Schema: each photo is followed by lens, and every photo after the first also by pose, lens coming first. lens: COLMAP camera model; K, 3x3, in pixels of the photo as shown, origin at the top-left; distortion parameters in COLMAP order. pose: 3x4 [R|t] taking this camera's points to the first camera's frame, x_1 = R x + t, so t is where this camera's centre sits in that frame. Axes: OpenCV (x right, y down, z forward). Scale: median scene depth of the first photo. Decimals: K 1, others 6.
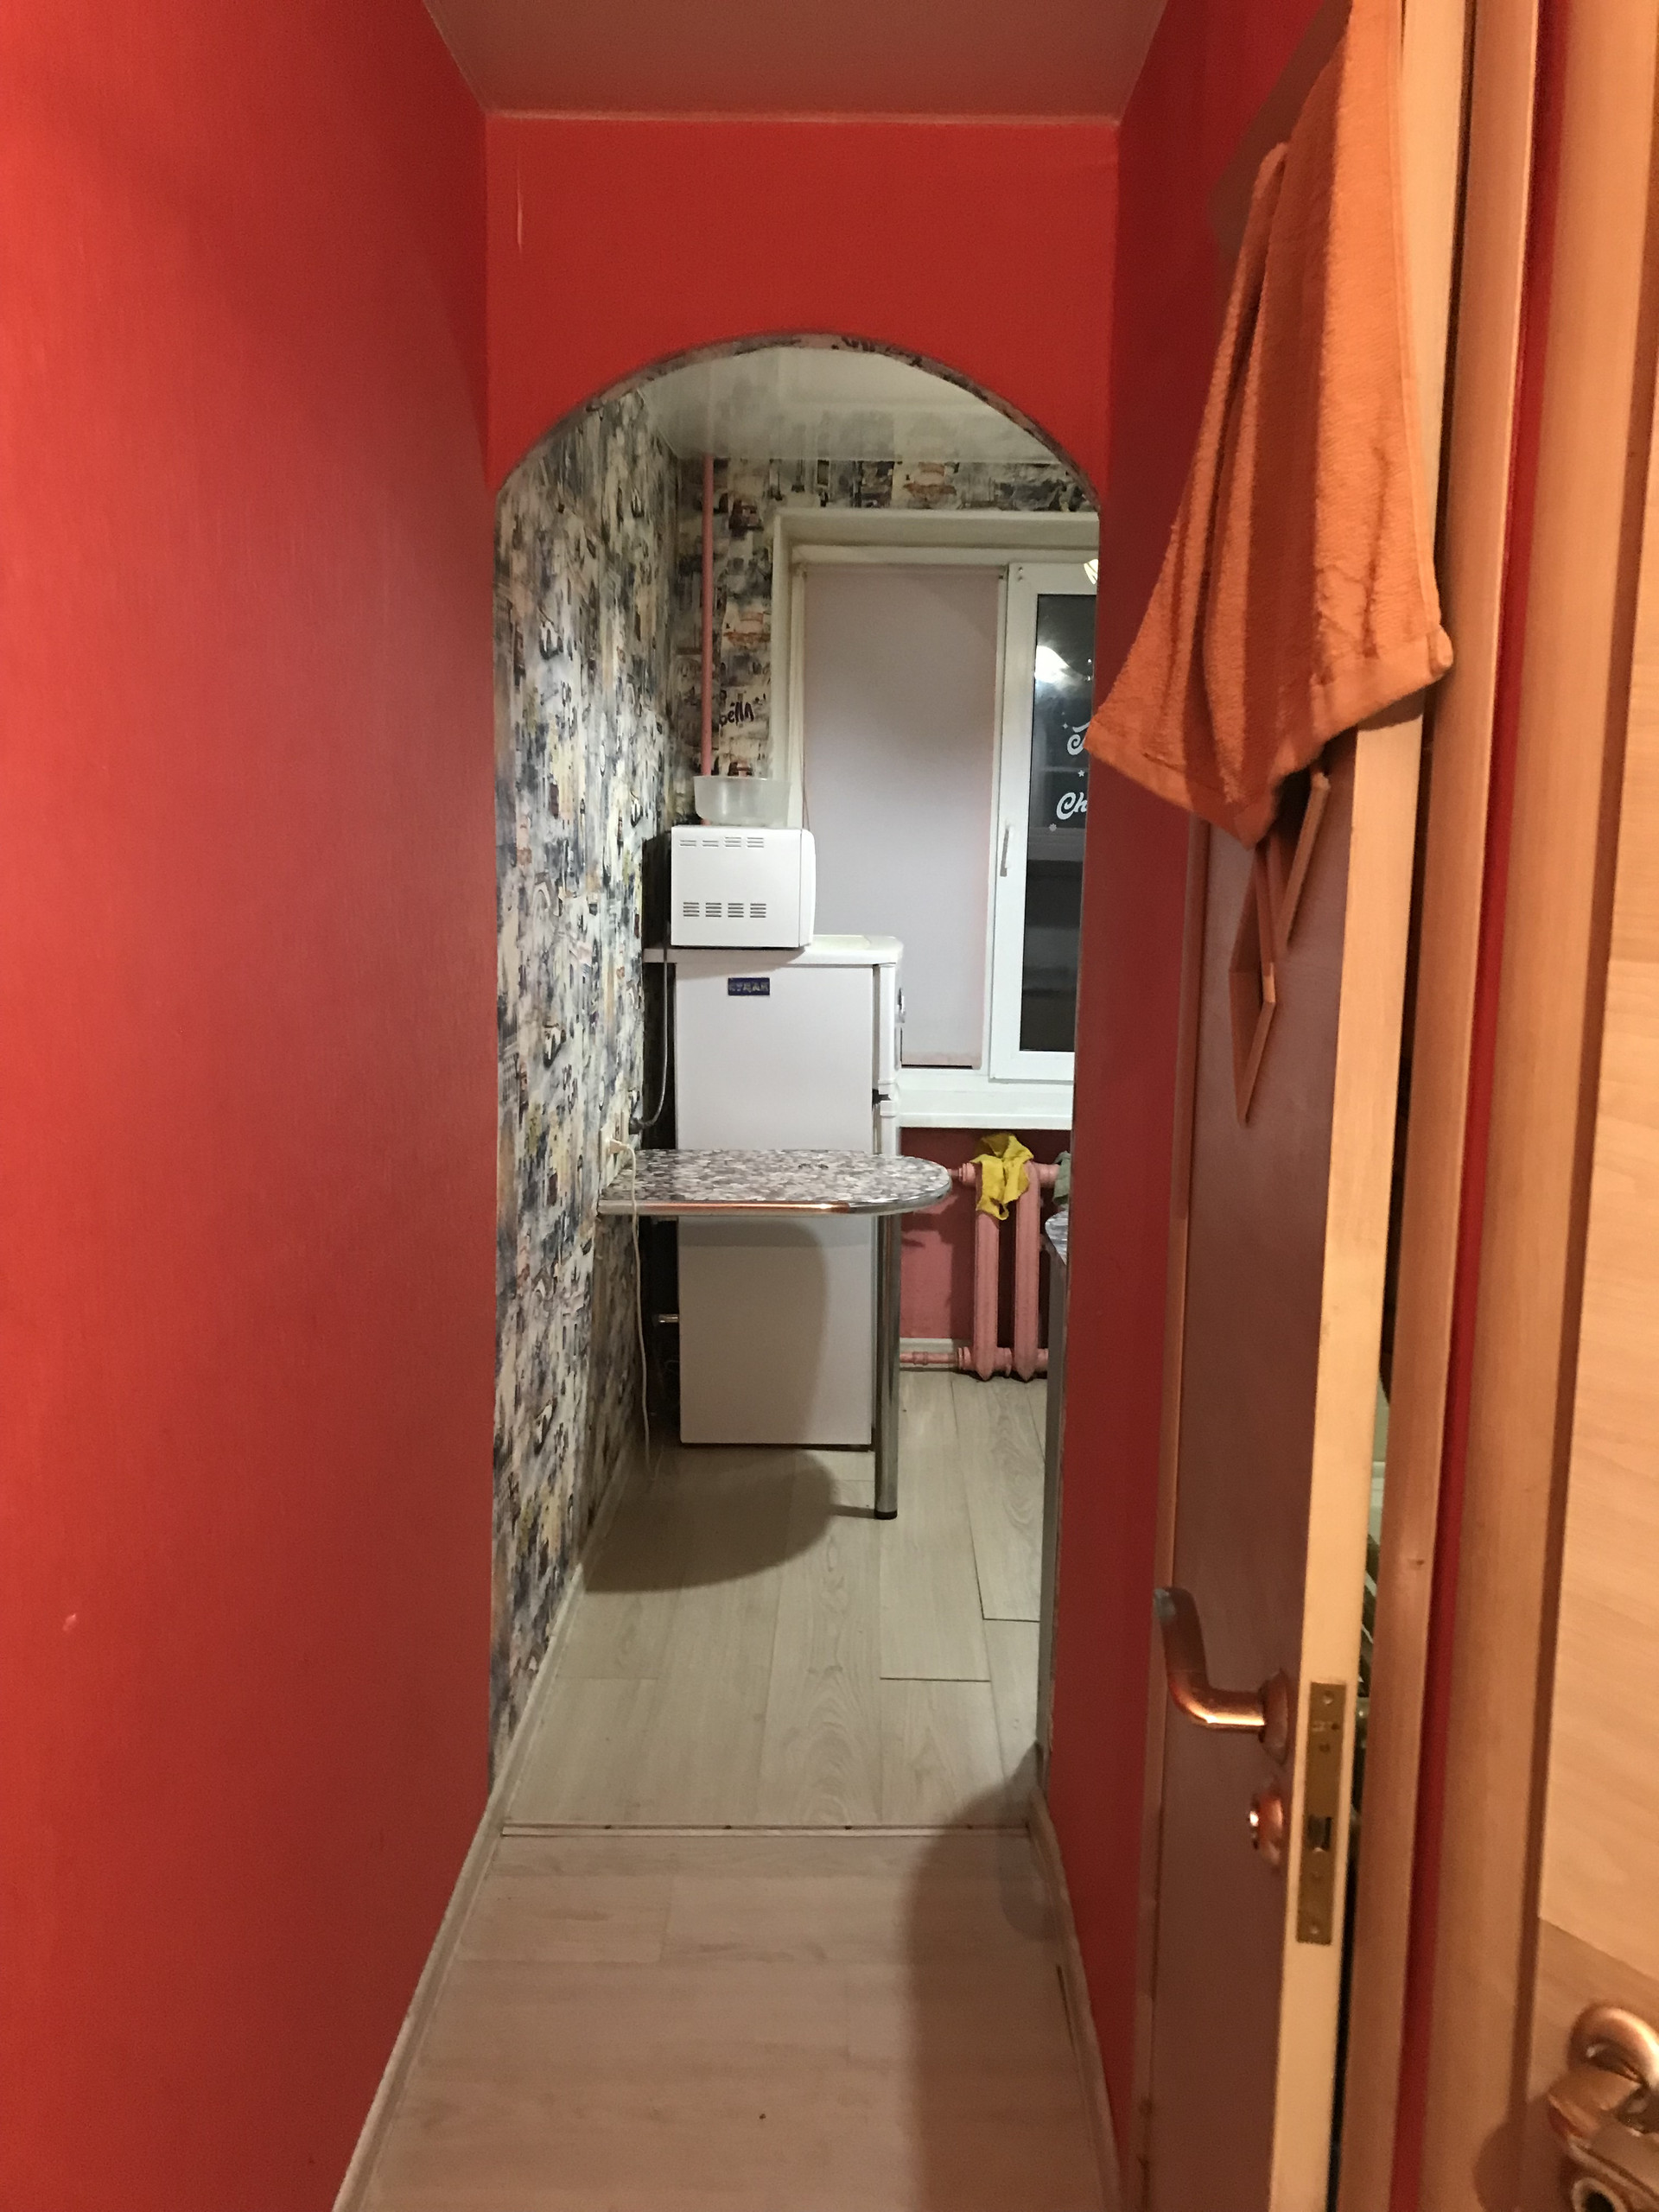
lens RADIAL K [[1756.1, 0, 796.5], [0, 1756.1, 1120.0], [0, 0, 1]] dist [-0.000962, -0.008627]
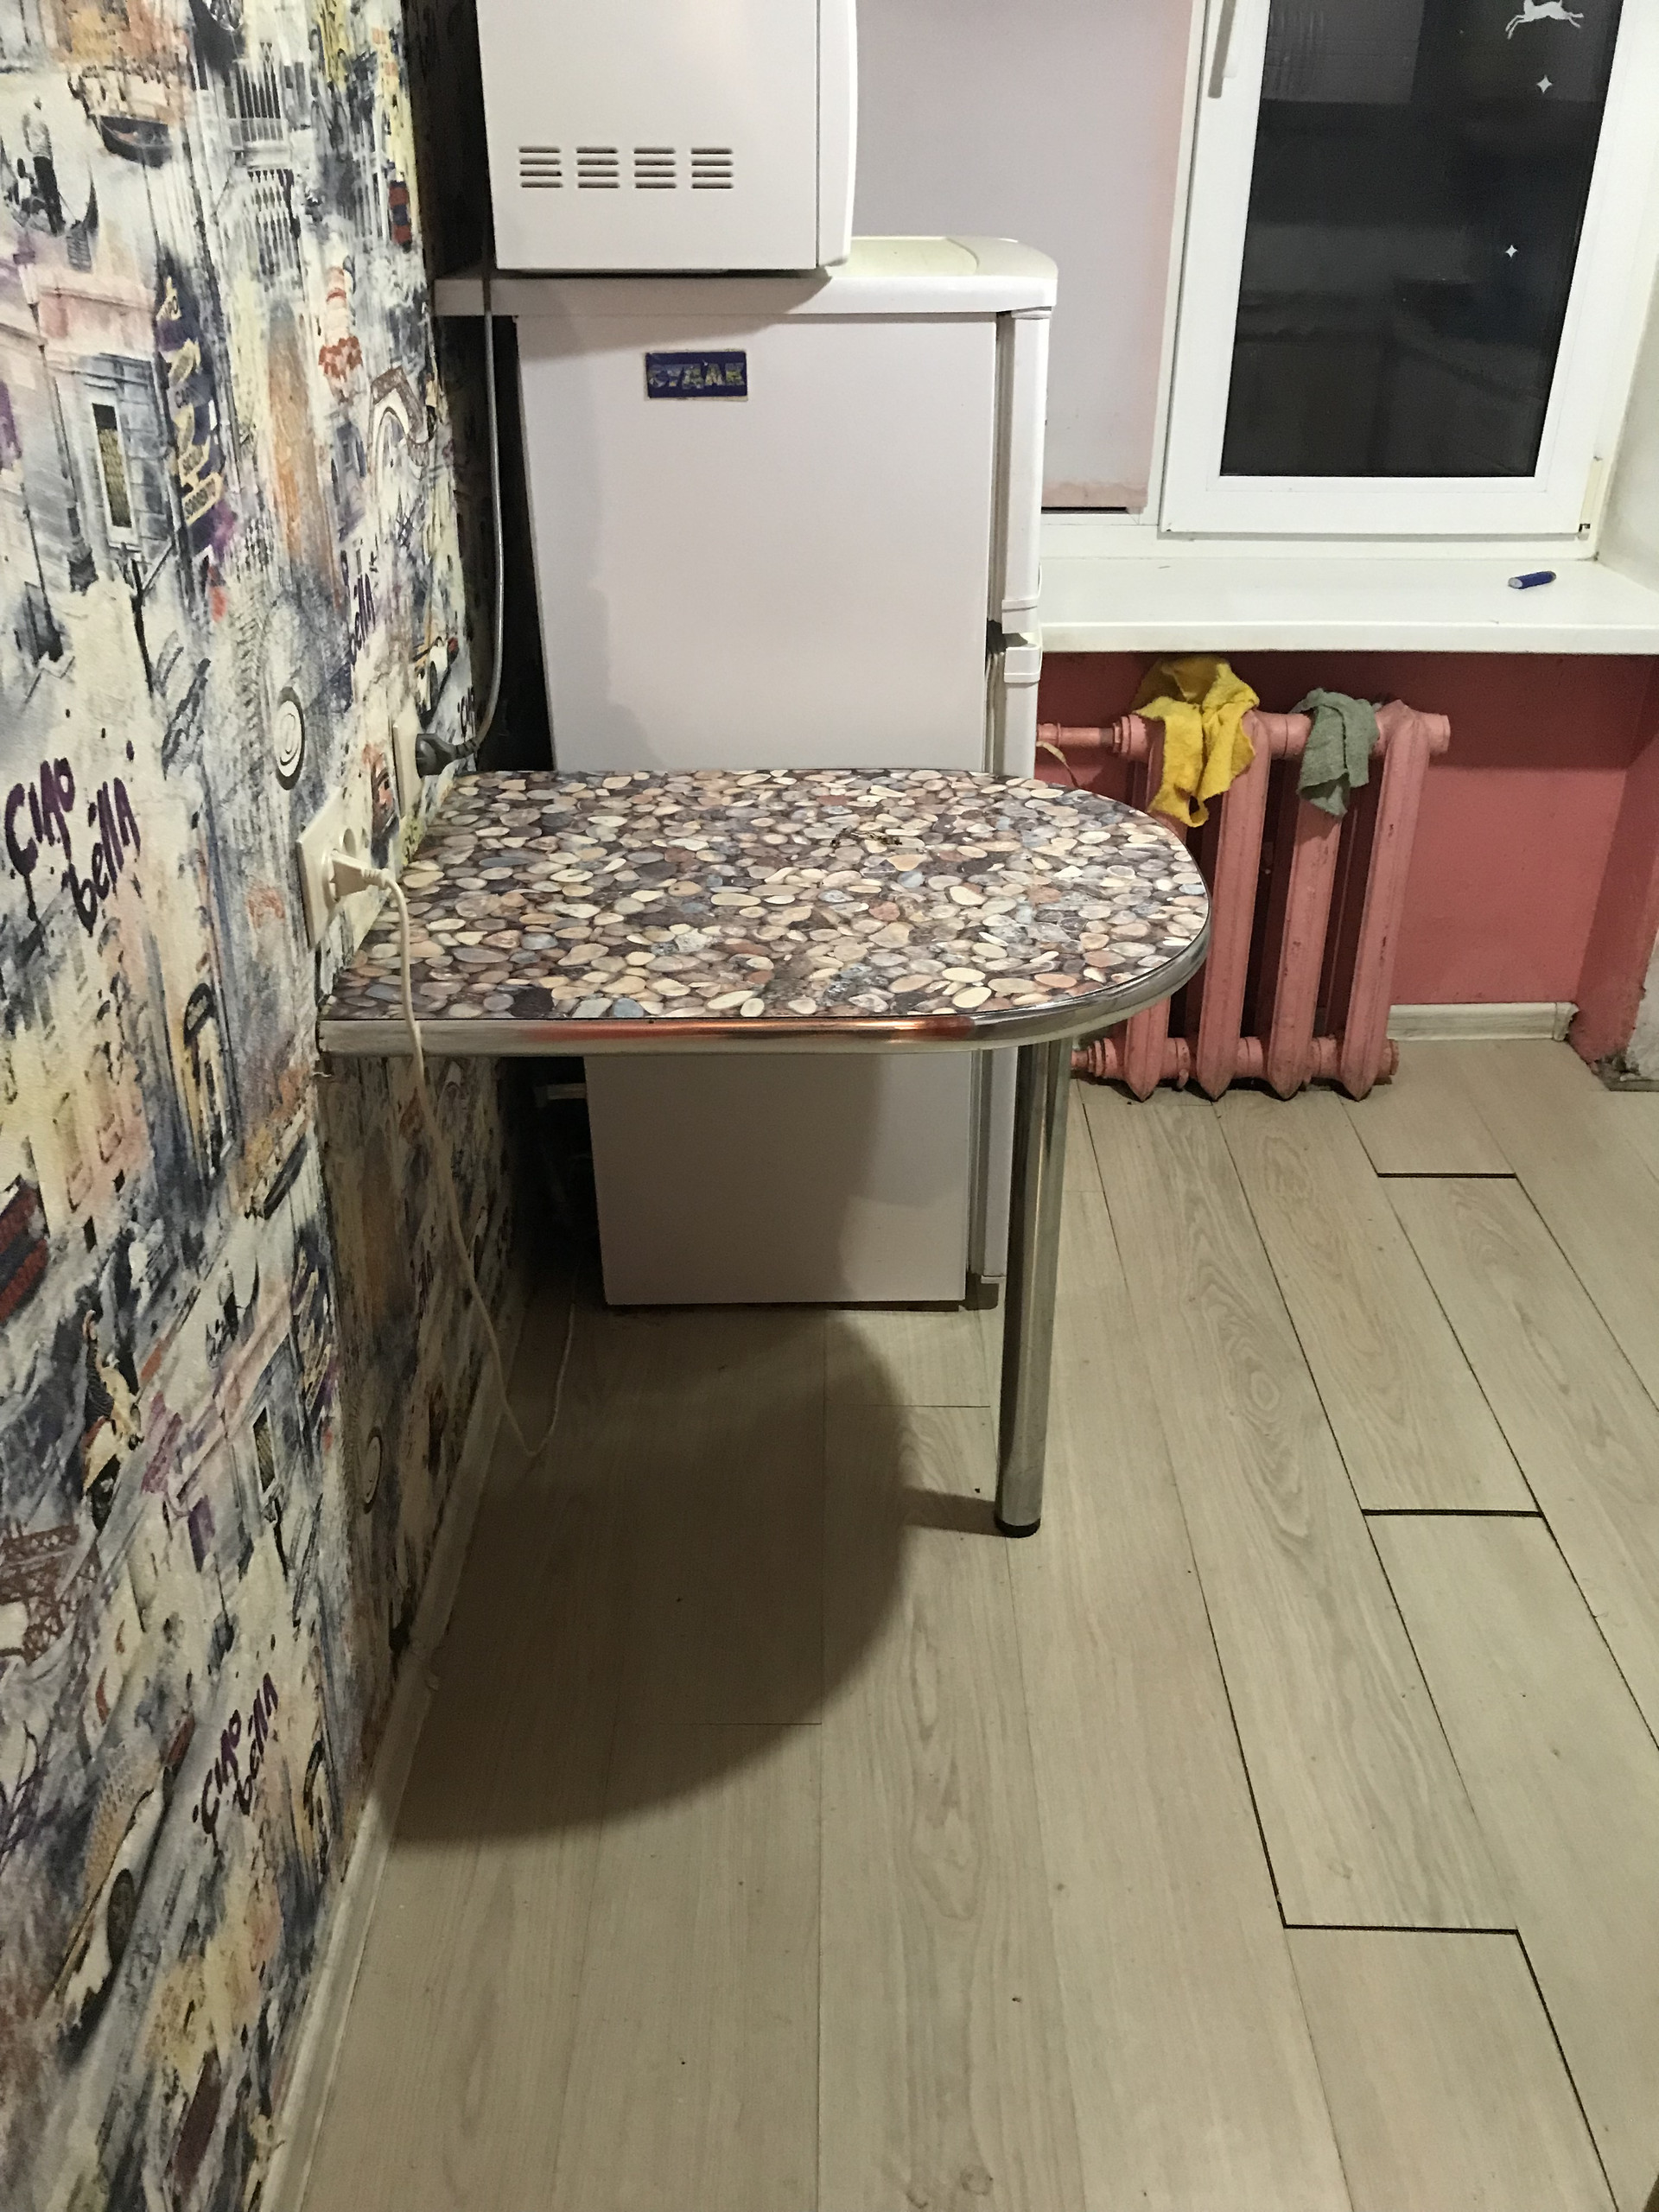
lens RADIAL K [[1756.1, 0, 833.4], [0, 1756.1, 1090.4], [0, 0, 1]] dist [-0.000962, -0.008627]
pose [[0.999064, -0.029598, 0.031539, -0.011894], [0.017224, 0.941133, 0.337596, -0.051430], [-0.039675, -0.336737, 0.940763, 0.503225]]
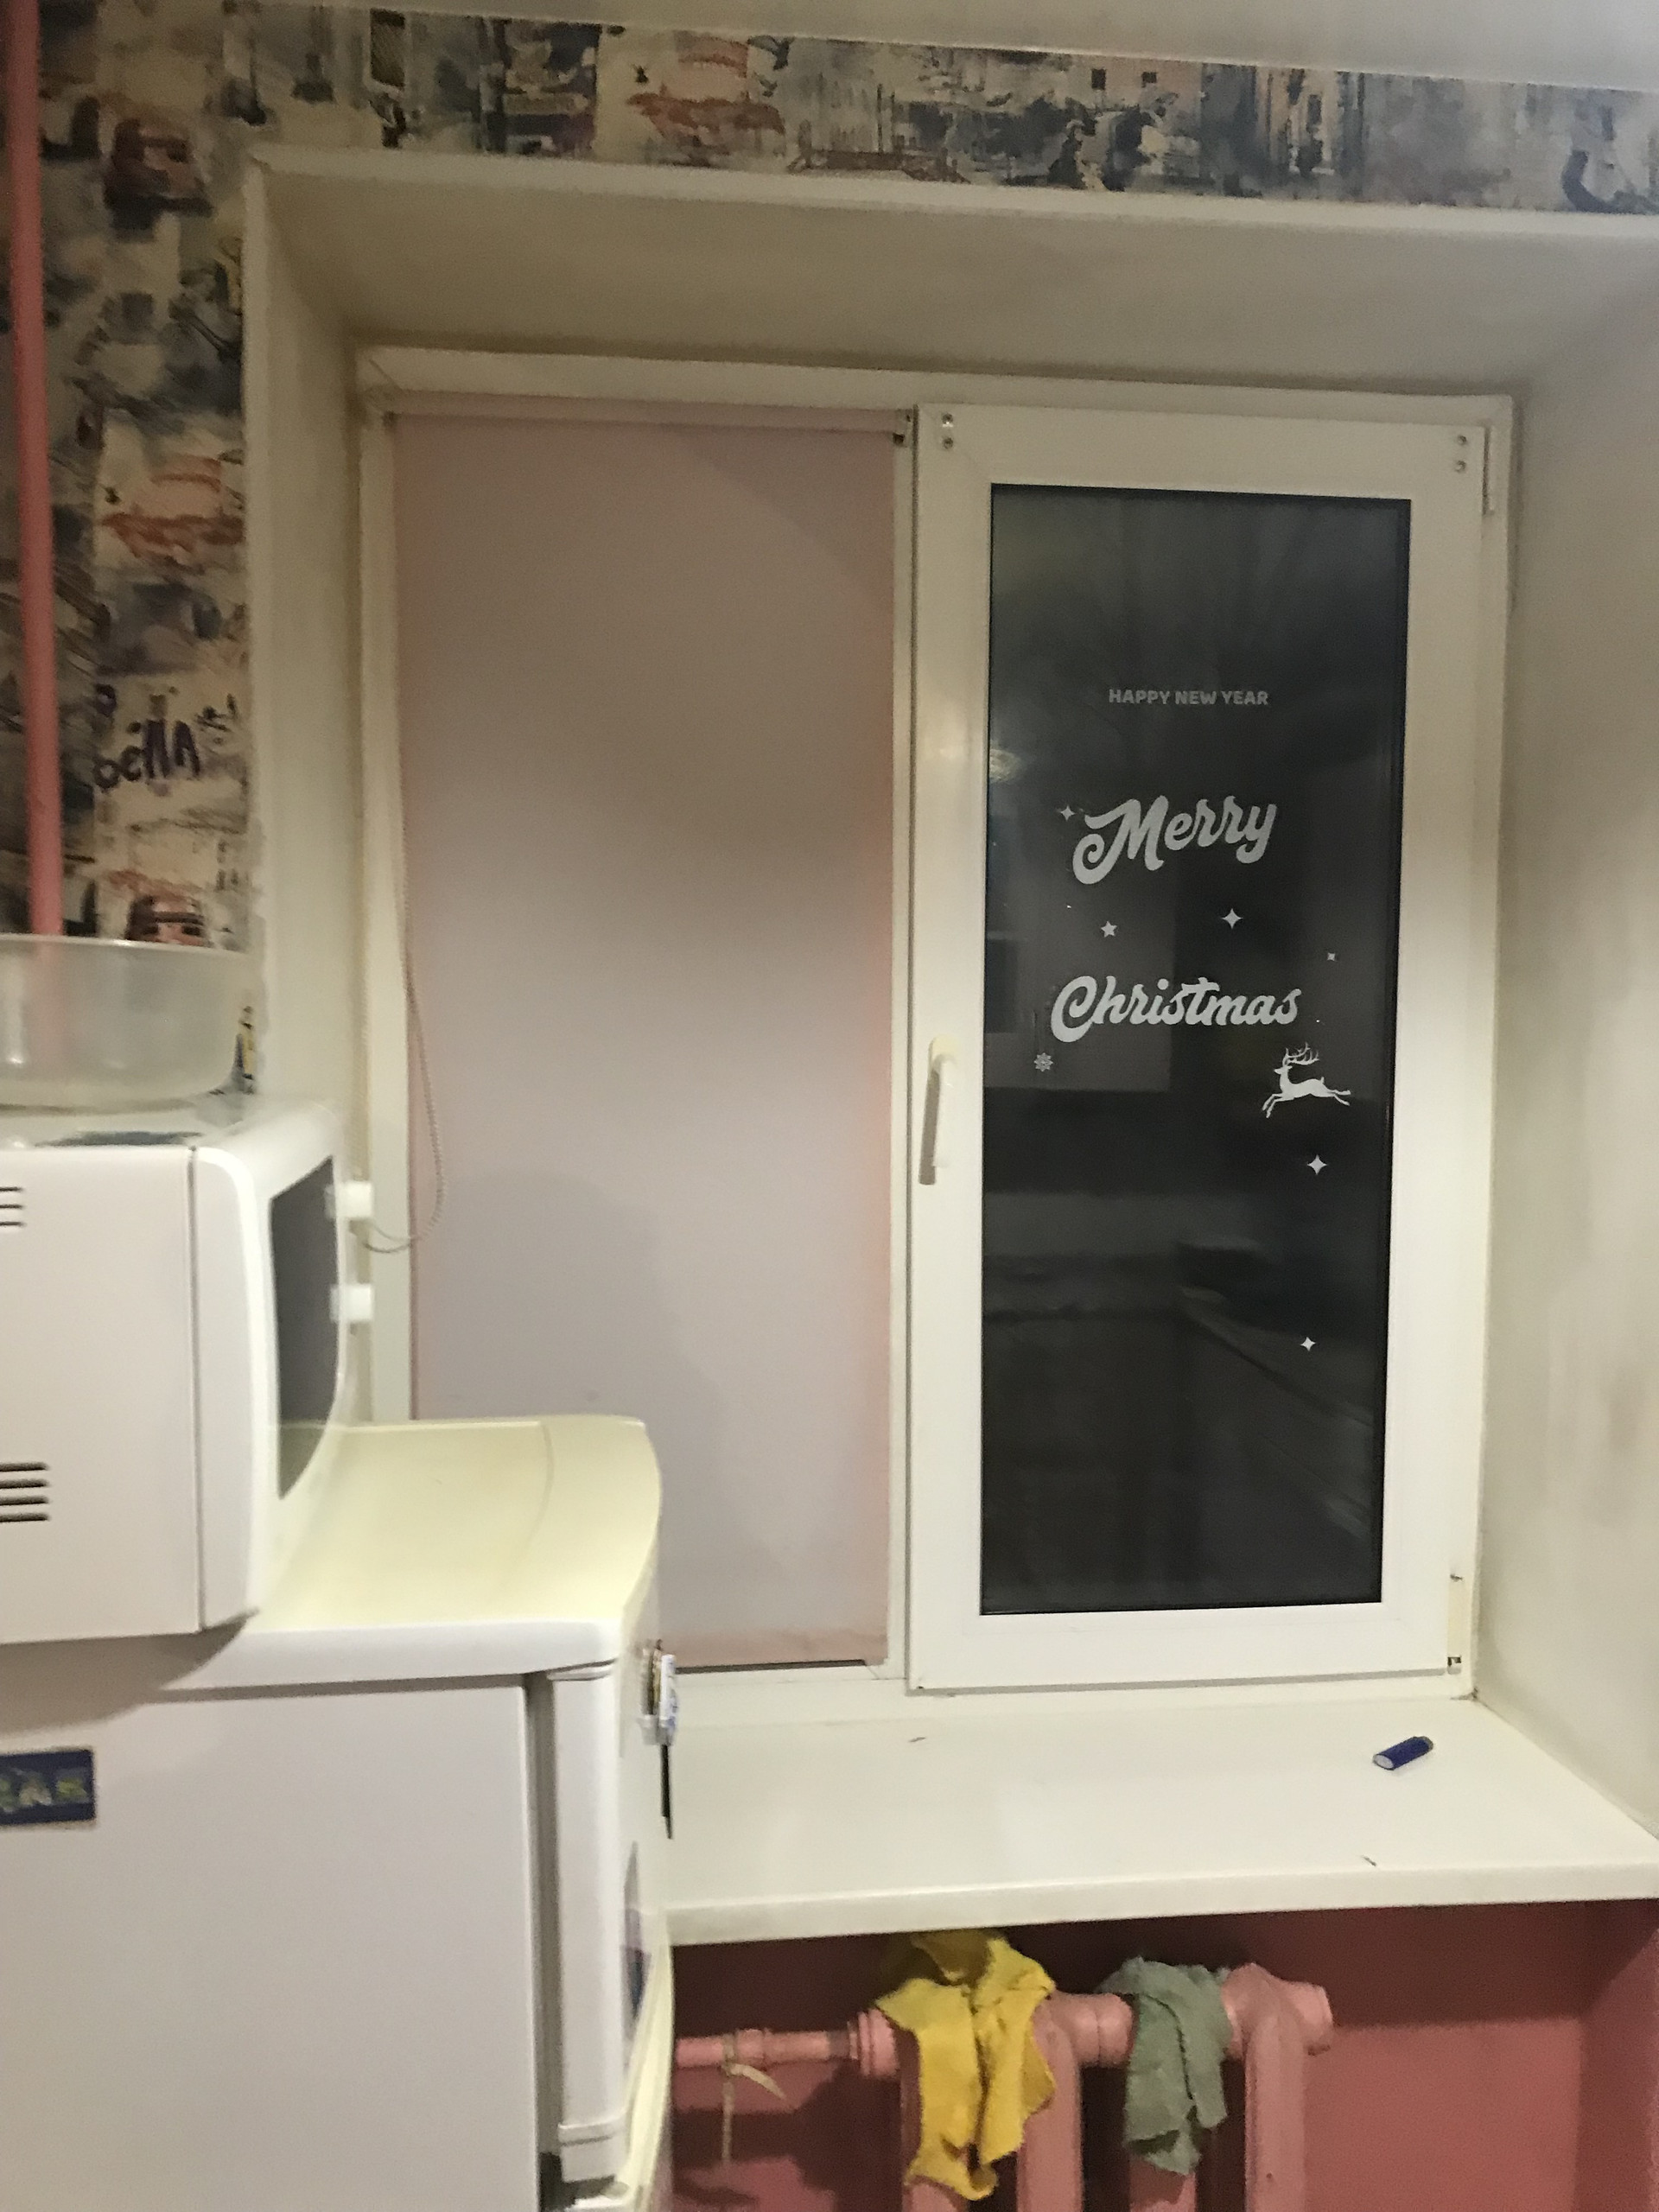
lens RADIAL K [[1756.1, 0, 873.1], [0, 1756.1, 1140.7], [0, 0, 1]] dist [-0.000962, -0.008627]
pose [[0.988676, -0.024515, 0.148051, 0.052357], [0.037489, 0.995633, -0.085493, -0.127910], [-0.145309, 0.090075, 0.985278, 0.674938]]
